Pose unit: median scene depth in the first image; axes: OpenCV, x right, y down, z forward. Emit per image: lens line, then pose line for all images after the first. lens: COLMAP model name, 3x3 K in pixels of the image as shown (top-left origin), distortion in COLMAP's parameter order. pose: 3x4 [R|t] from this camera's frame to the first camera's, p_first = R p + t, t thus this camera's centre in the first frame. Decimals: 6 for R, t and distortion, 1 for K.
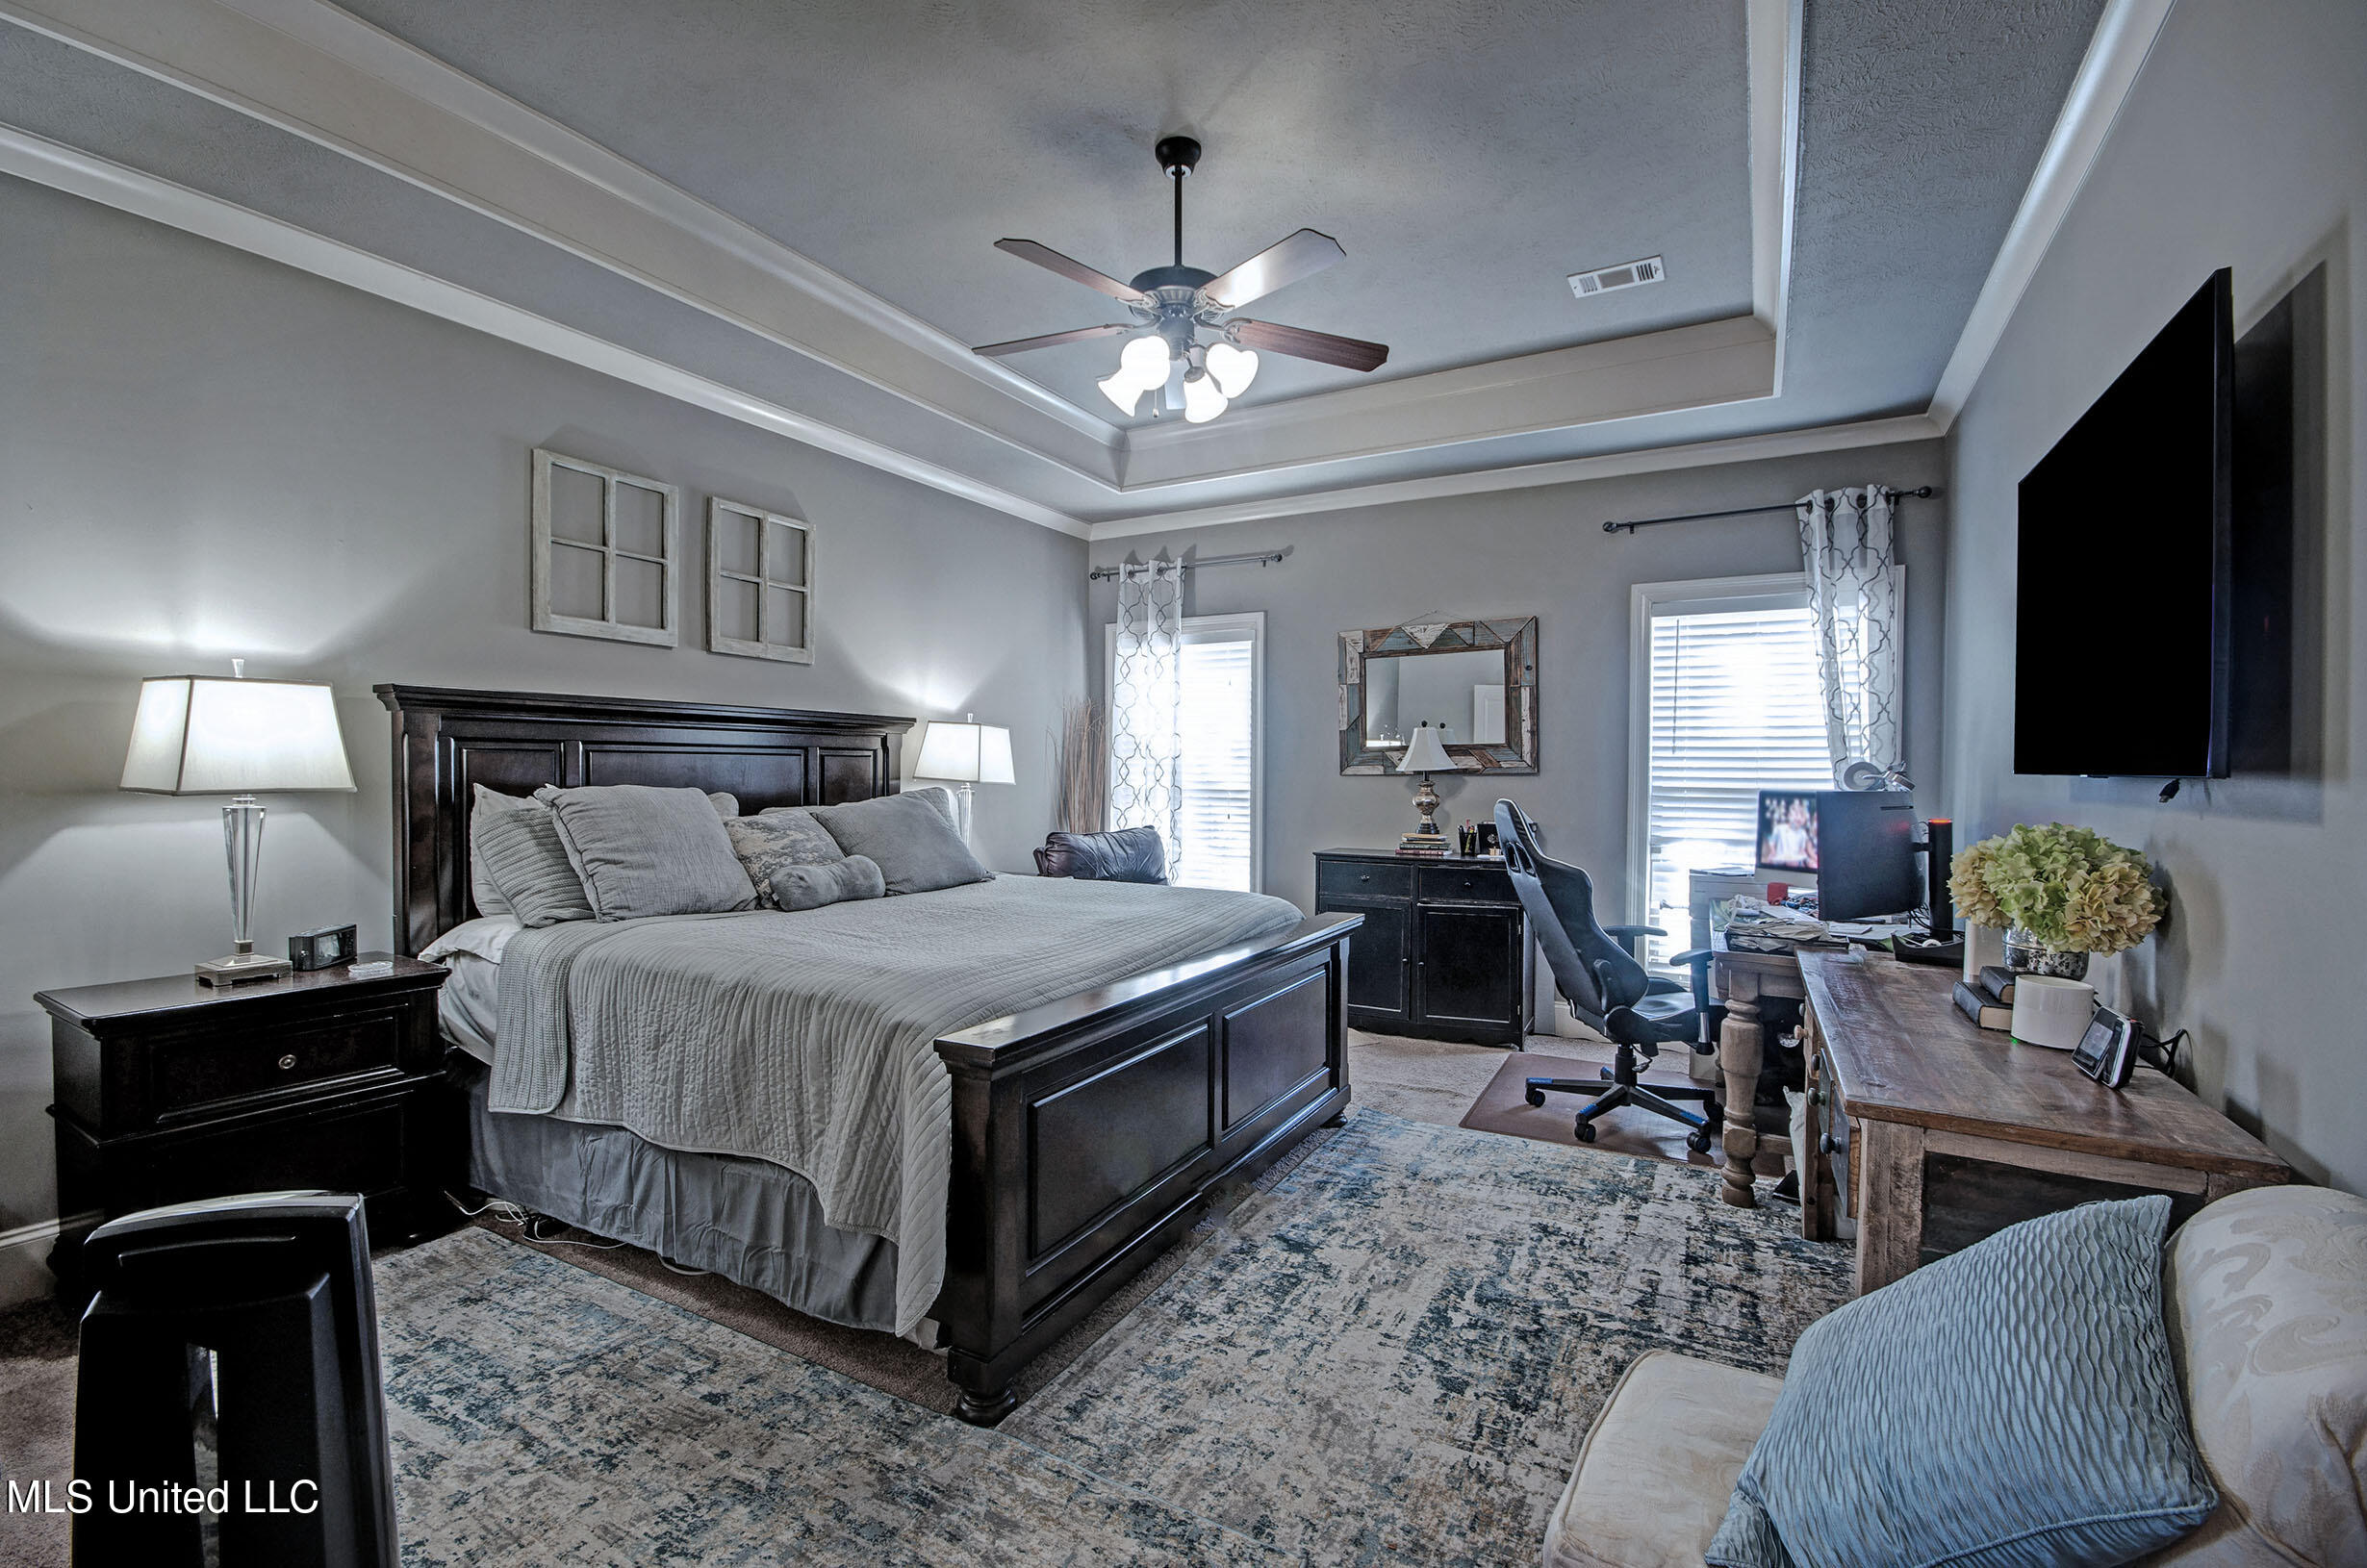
lens RADIAL K [[1047.5, 0, 1175.3], [0, 1047.5, 772.4], [0, 0, 1]] dist [-0.001322, -0.004082]
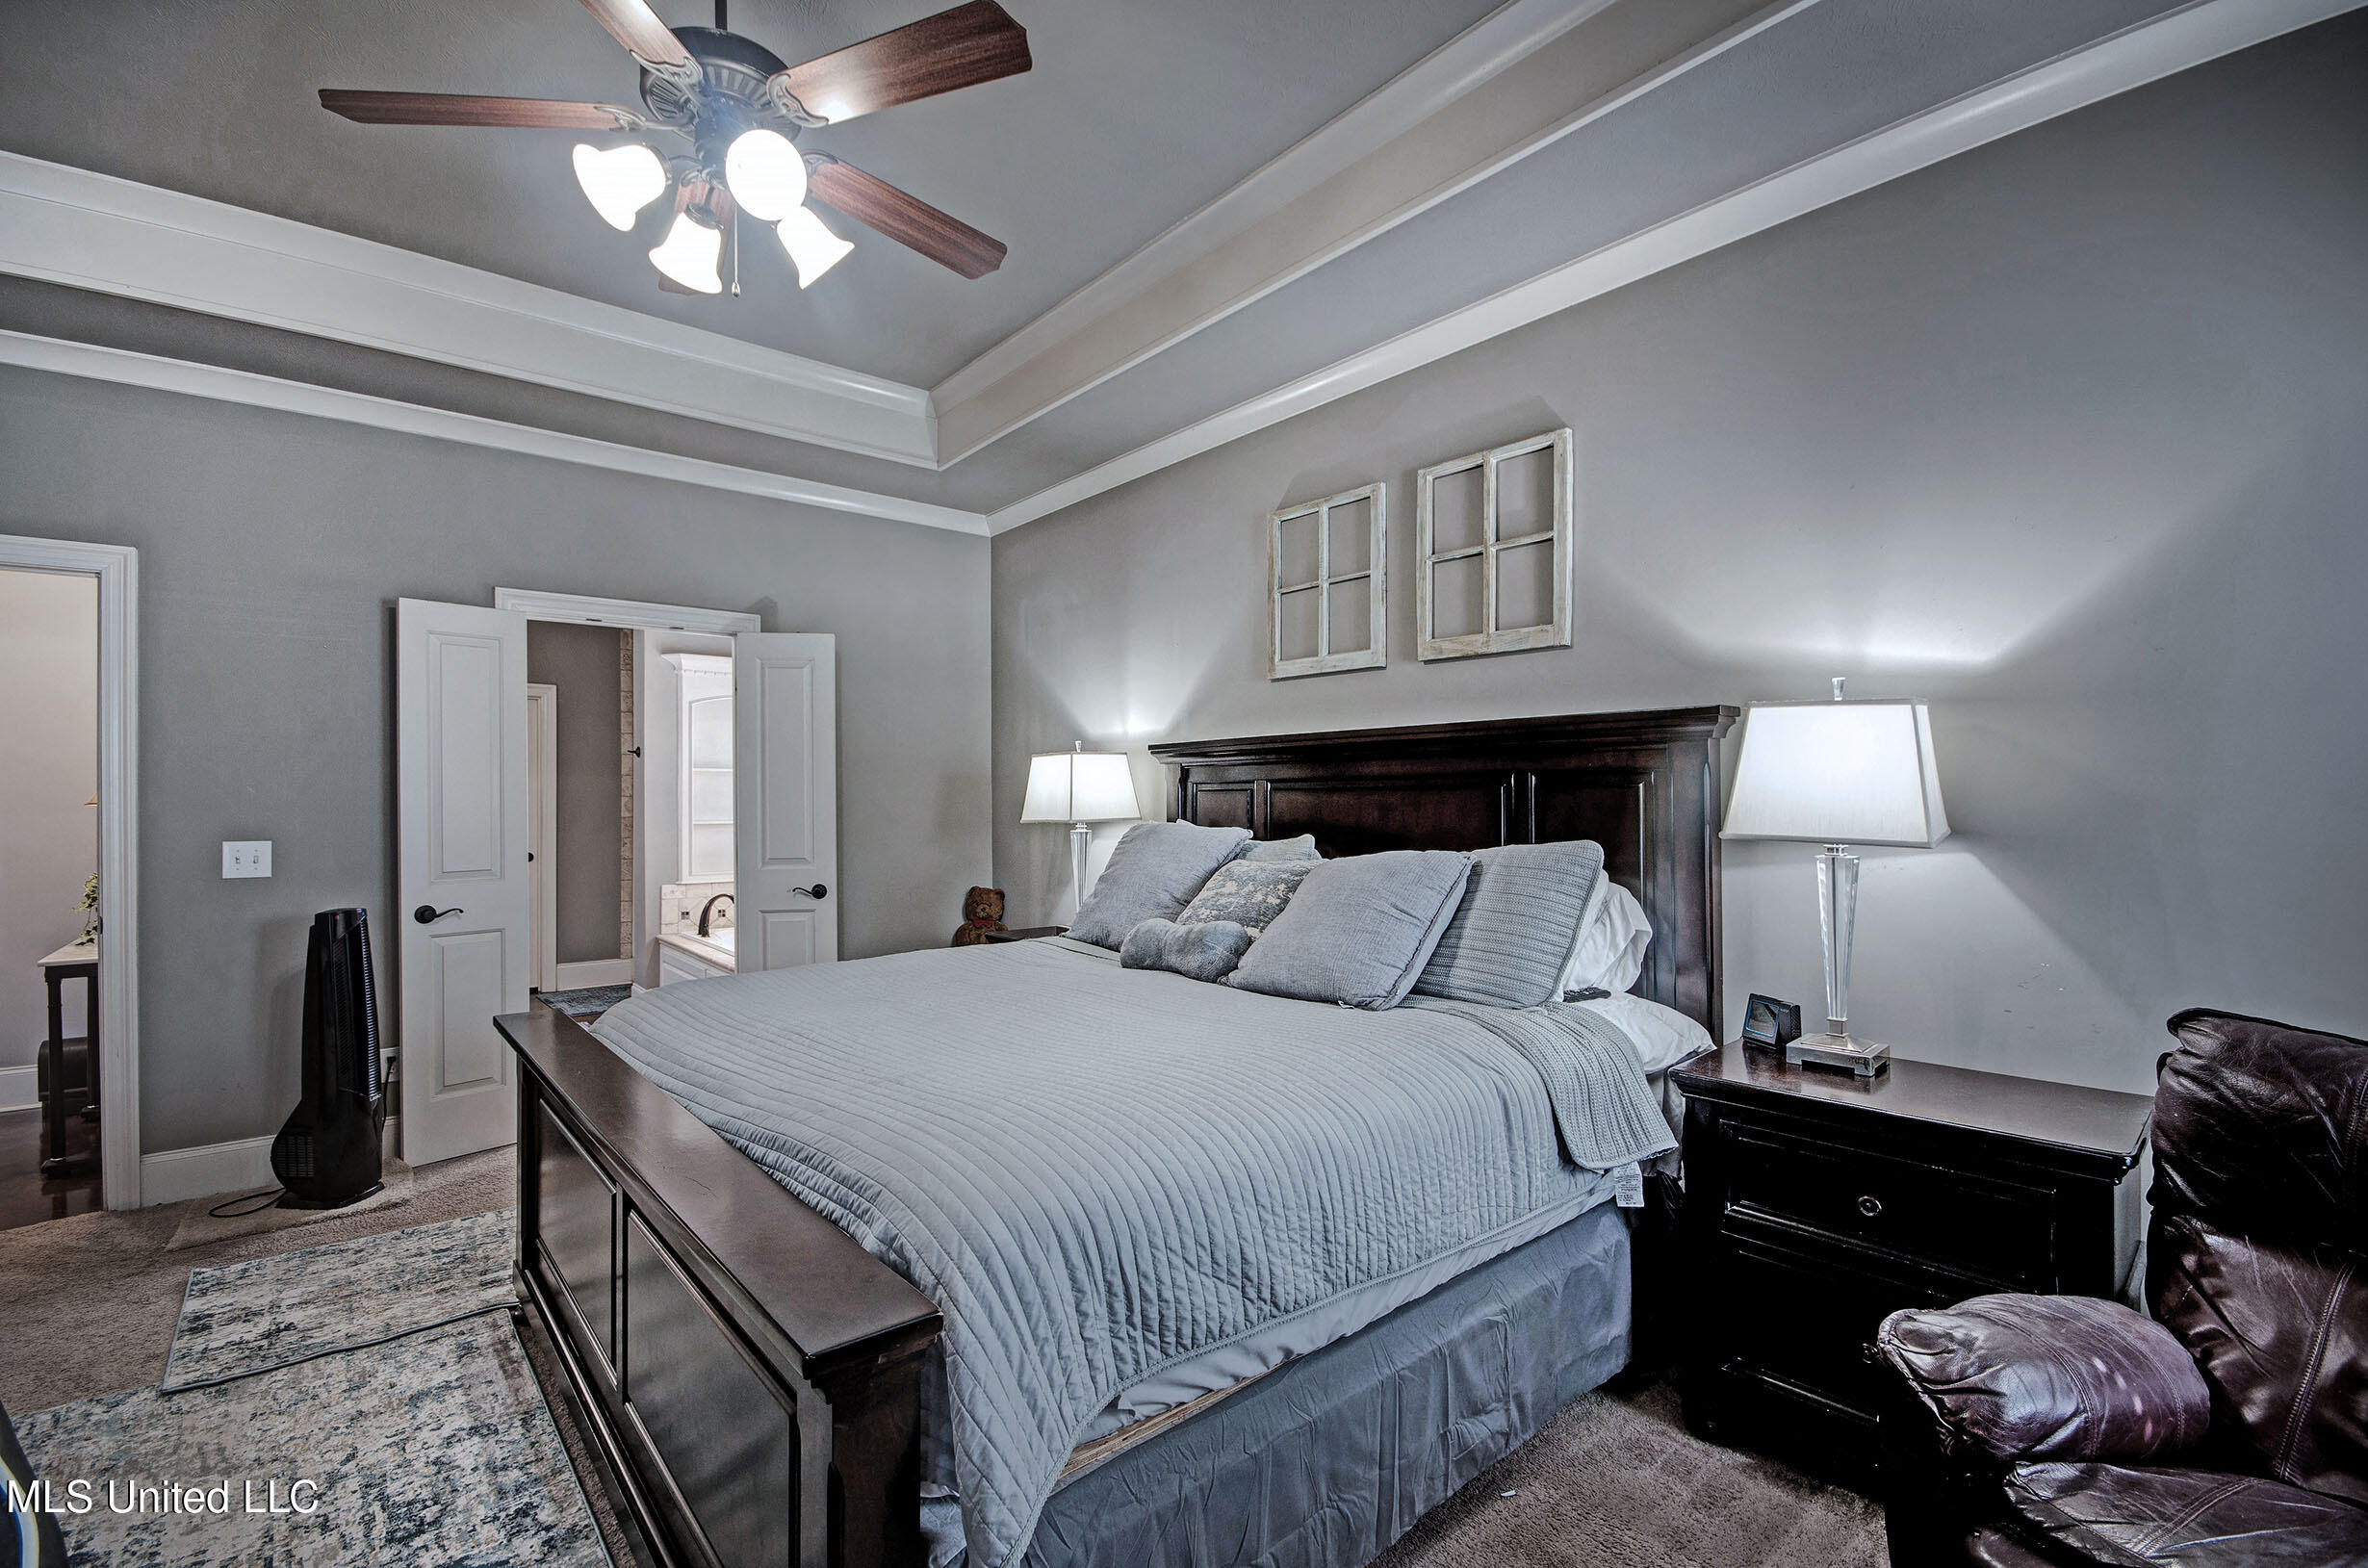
lens RADIAL K [[1048.0, 0, 1175.8], [0, 1048.0, 772.4], [0, 0, 1]] dist [-0.001322, -0.004082]
pose [[-0.365632, -0.019806, -0.930549, 0.397340], [0.004735, 0.999721, -0.023139, -0.012782], [0.930748, -0.012866, -0.365436, 1.180657]]
